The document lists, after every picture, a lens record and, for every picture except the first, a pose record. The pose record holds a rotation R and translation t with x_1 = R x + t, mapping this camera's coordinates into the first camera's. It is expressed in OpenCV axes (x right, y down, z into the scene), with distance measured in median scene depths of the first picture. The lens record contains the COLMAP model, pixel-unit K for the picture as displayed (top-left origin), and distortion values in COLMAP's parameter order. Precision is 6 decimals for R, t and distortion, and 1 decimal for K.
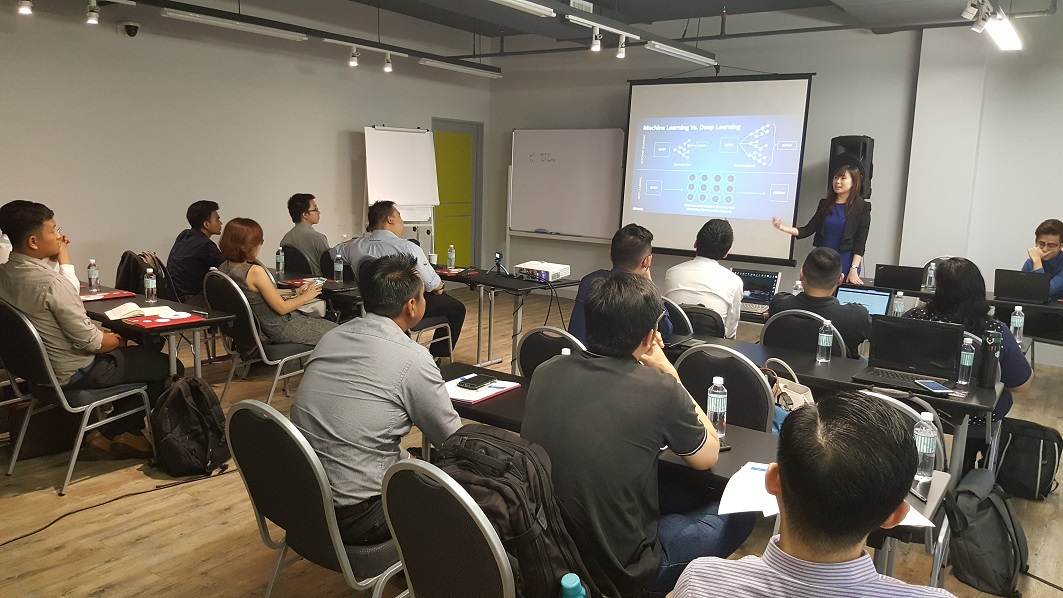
lens RADIAL K [[792.3, 0, 531.5], [0, 792.3, 299.0], [0, 0, 1]] dist [0.108865, -0.193886]
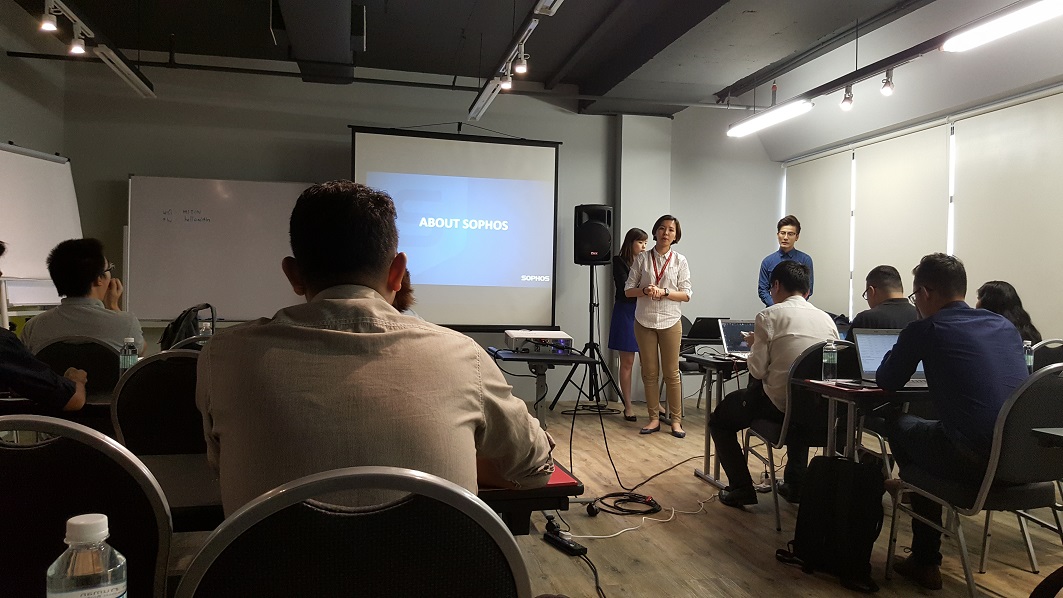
lens RADIAL K [[789.3, 0, 533.7], [0, 789.3, 276.9], [0, 0, 1]] dist [0.135343, -0.261279]
pose [[0.667056, -0.003742, 0.744998, -0.368772], [0.120306, 0.987404, -0.102760, -0.012355], [-0.735230, 0.158174, 0.659104, 0.345654]]
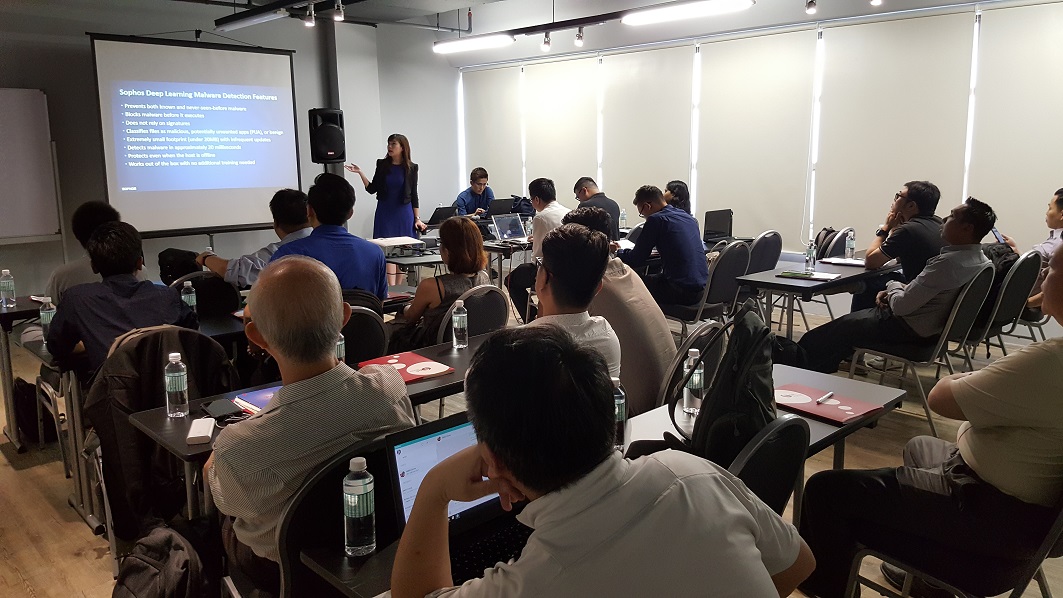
lens RADIAL K [[789.0, 0, 538.8], [0, 789.0, 278.4], [0, 0, 1]] dist [0.086467, -0.142567]
pose [[0.178194, -0.195981, 0.964281, -0.626436], [0.174240, 0.970764, 0.165100, -0.087548], [-0.968446, 0.138597, 0.207132, 0.431075]]
